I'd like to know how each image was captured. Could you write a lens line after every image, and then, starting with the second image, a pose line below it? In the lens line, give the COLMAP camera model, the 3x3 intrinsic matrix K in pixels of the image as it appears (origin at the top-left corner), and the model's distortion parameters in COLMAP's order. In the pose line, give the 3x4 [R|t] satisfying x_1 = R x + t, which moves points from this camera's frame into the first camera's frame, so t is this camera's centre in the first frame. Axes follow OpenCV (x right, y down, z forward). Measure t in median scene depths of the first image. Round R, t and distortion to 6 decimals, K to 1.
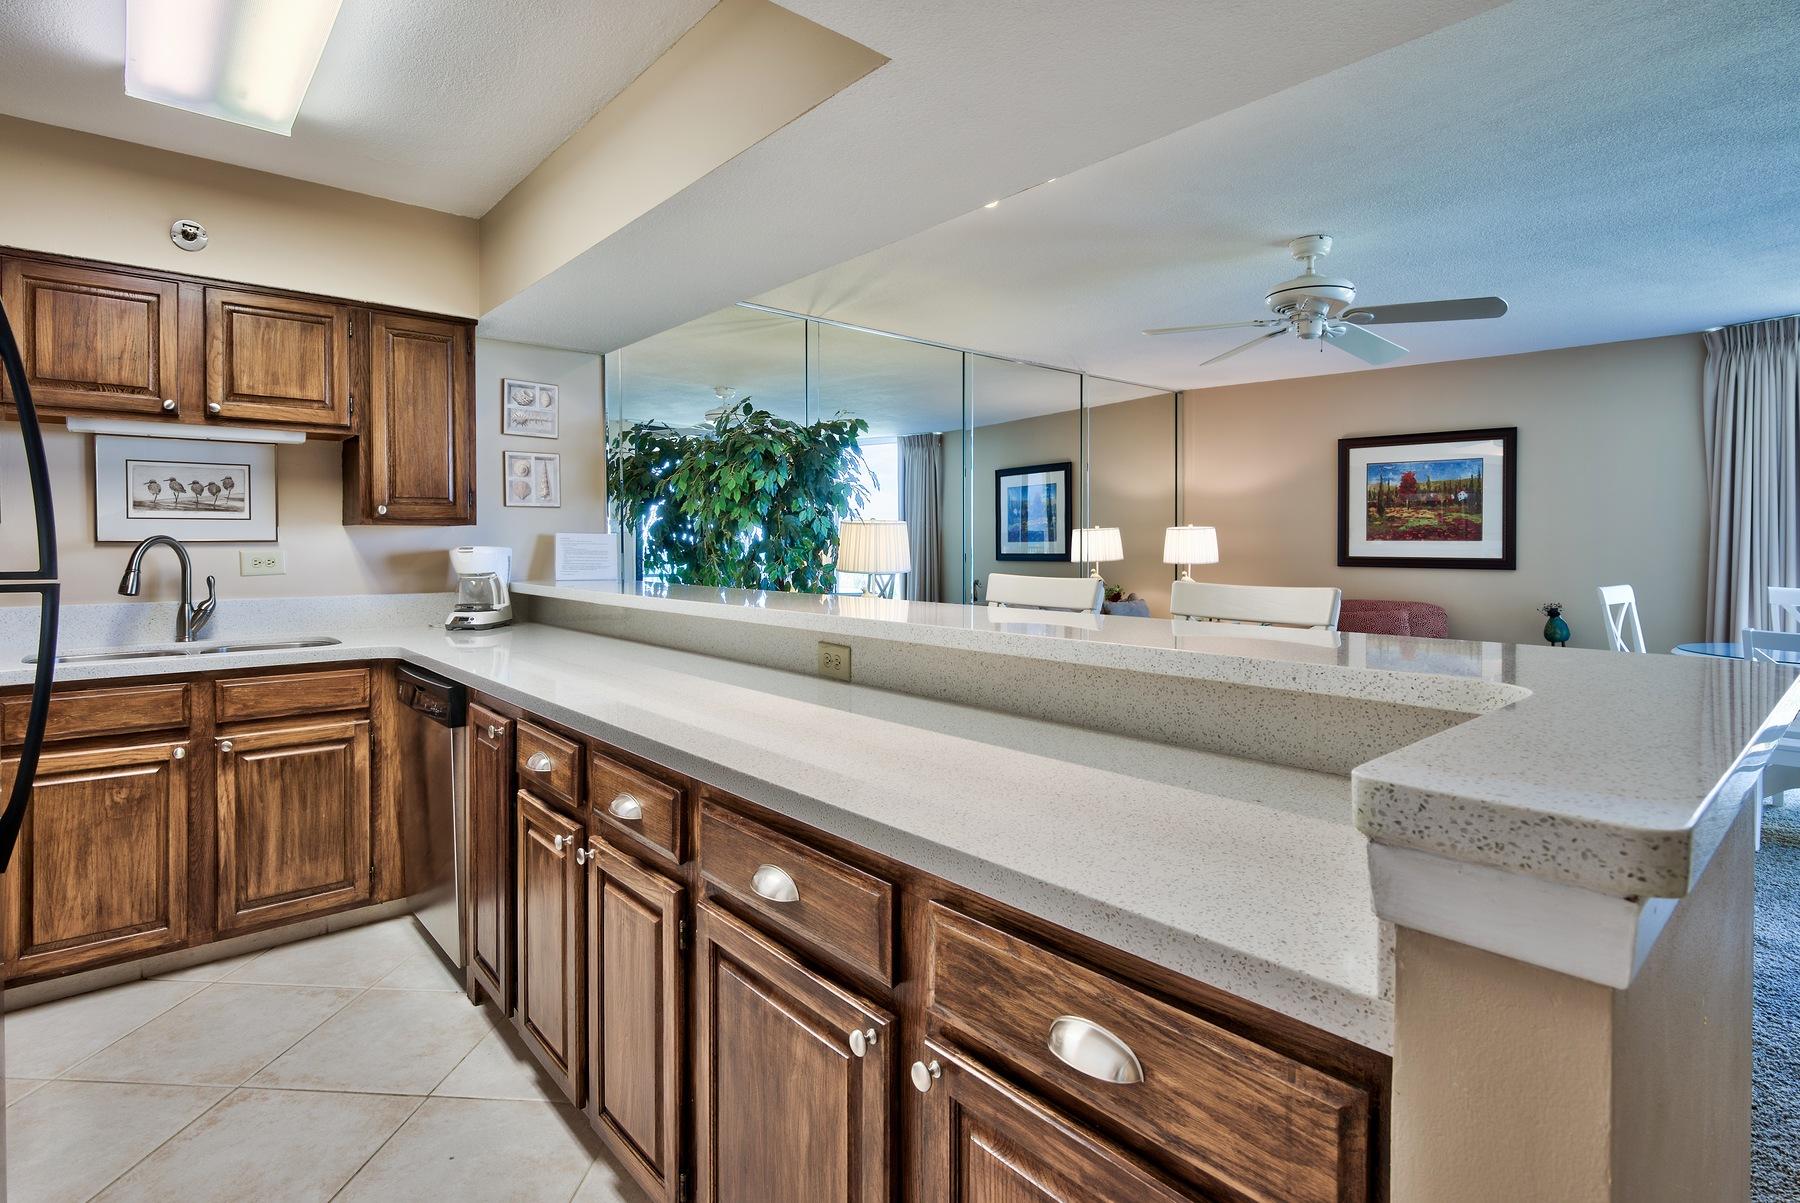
lens RADIAL K [[892.8, 0, 1018.8], [0, 892.8, 547.5], [0, 0, 1]] dist [-0.001160, -0.000043]
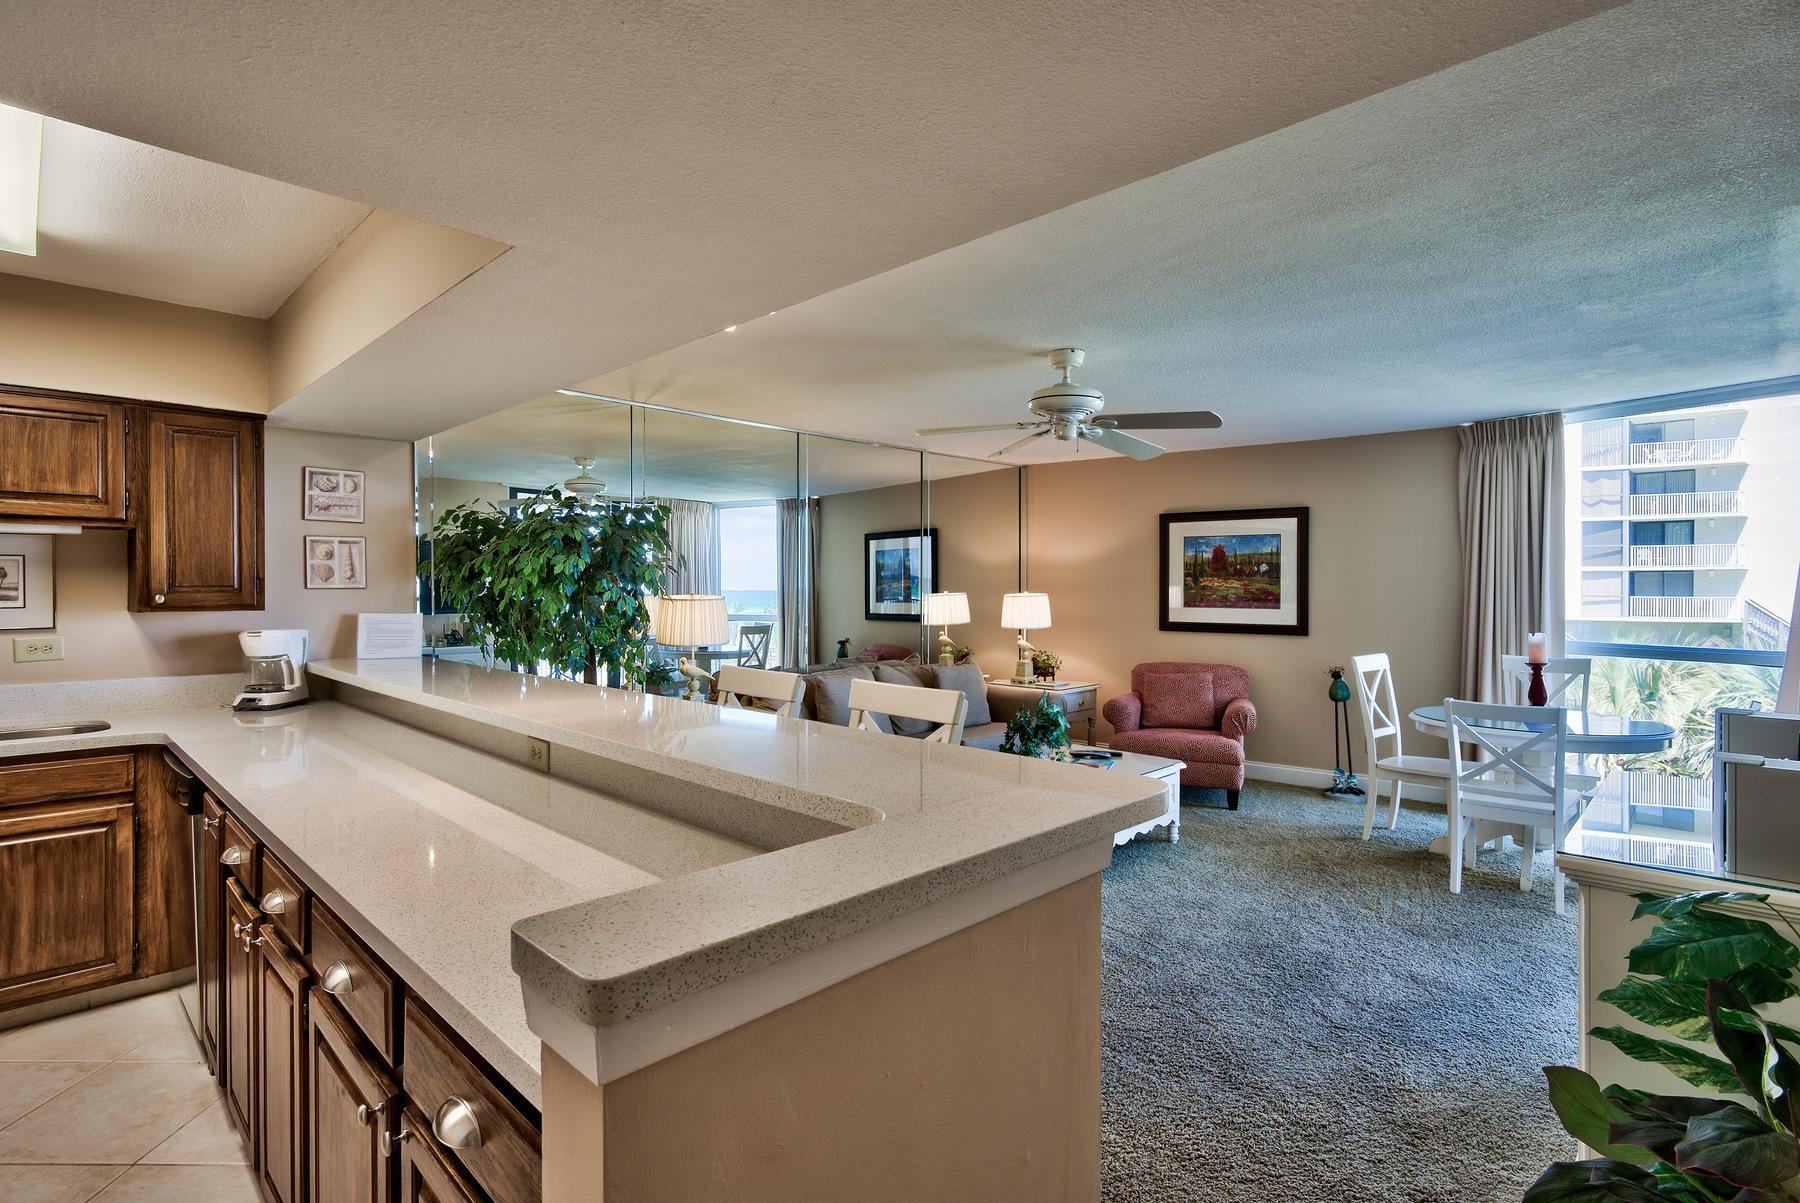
lens RADIAL K [[860.3, 0, 1001.3], [0, 860.3, 590.1], [0, 0, 1]] dist [-0.001005, -0.000332]
pose [[0.997693, 0.001903, 0.067863, 0.184934], [-0.001594, 0.999988, -0.004603, -0.045360], [-0.067871, 0.004484, 0.997684, -0.065111]]
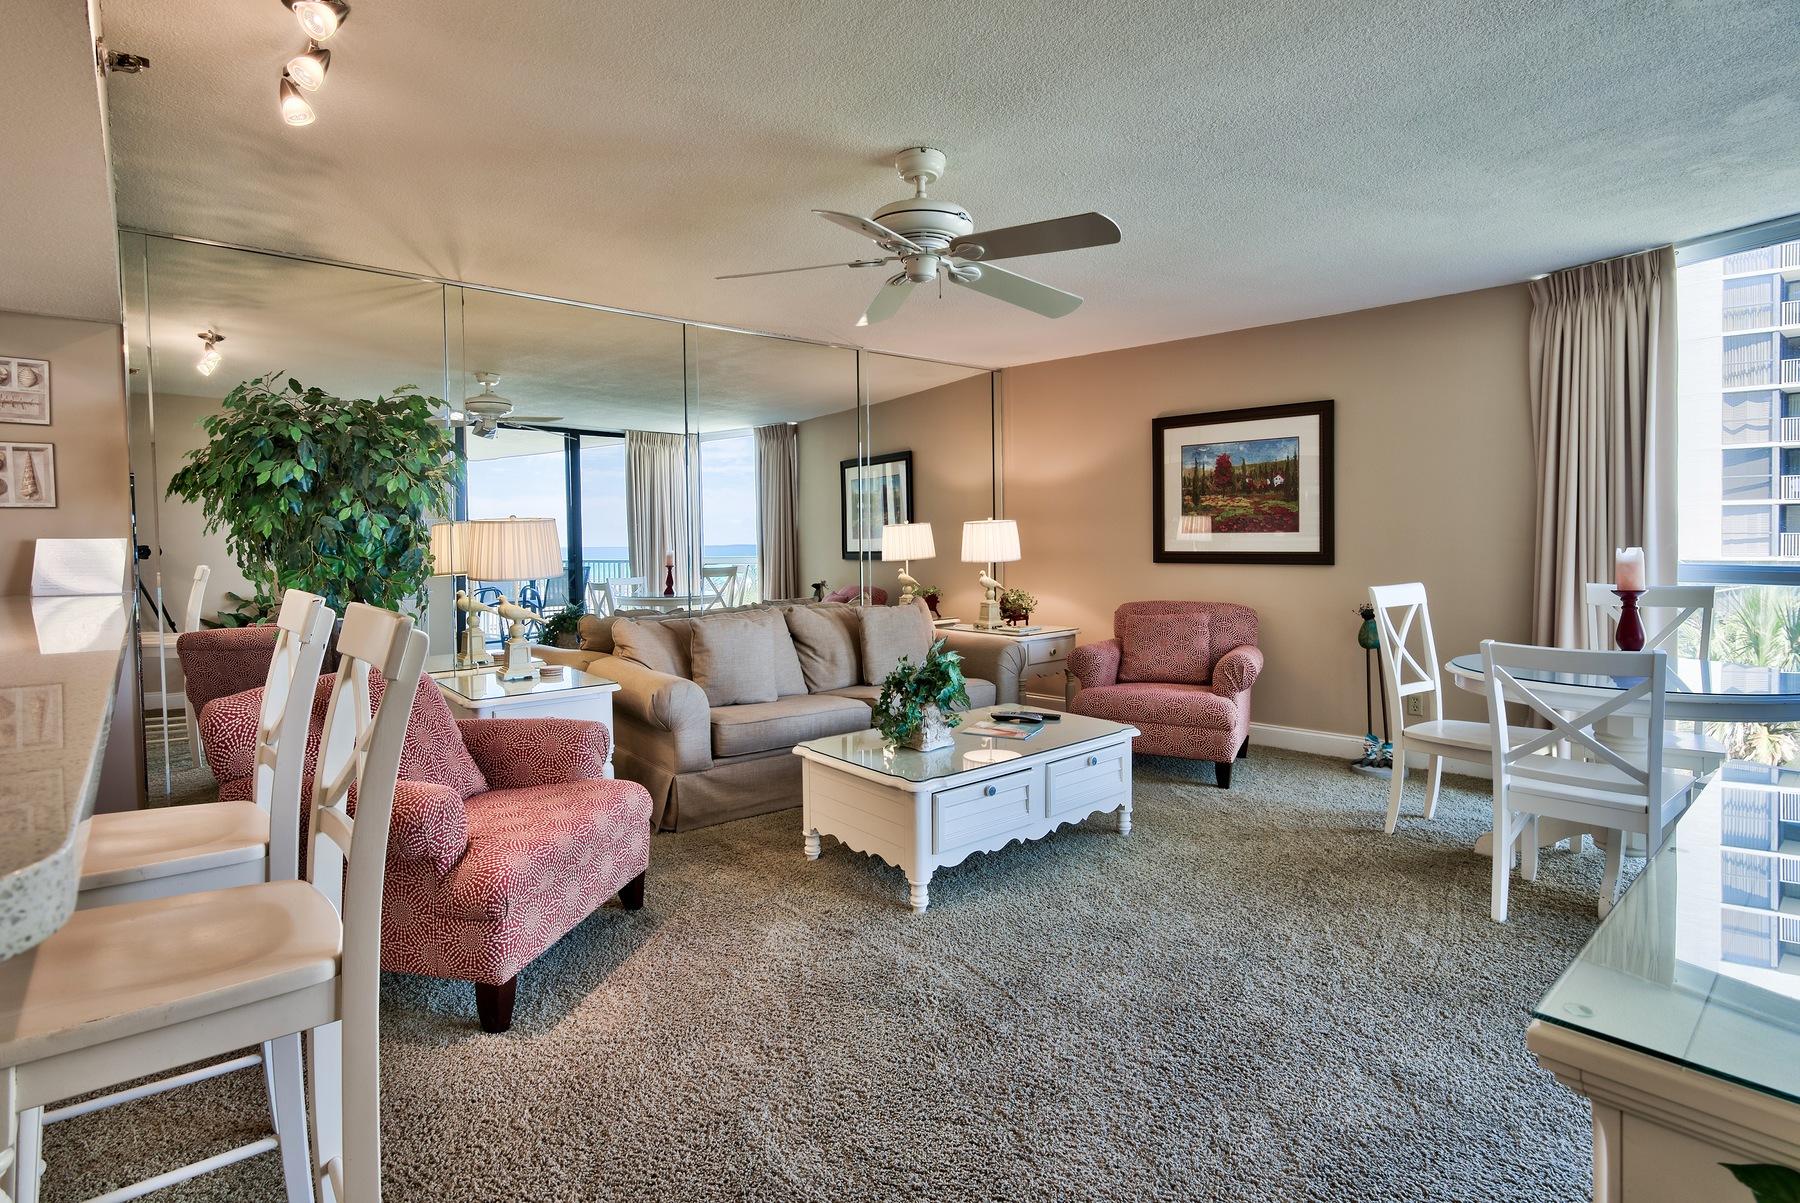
lens RADIAL K [[896.0, 0, 992.7], [0, 896.0, 557.5], [0, 0, 1]] dist [-0.001310, -0.000578]
pose [[0.999659, -0.012616, -0.022842, 0.429473], [0.012988, 0.999784, 0.016235, -0.001286], [0.022632, -0.016526, 0.999607, 0.215145]]
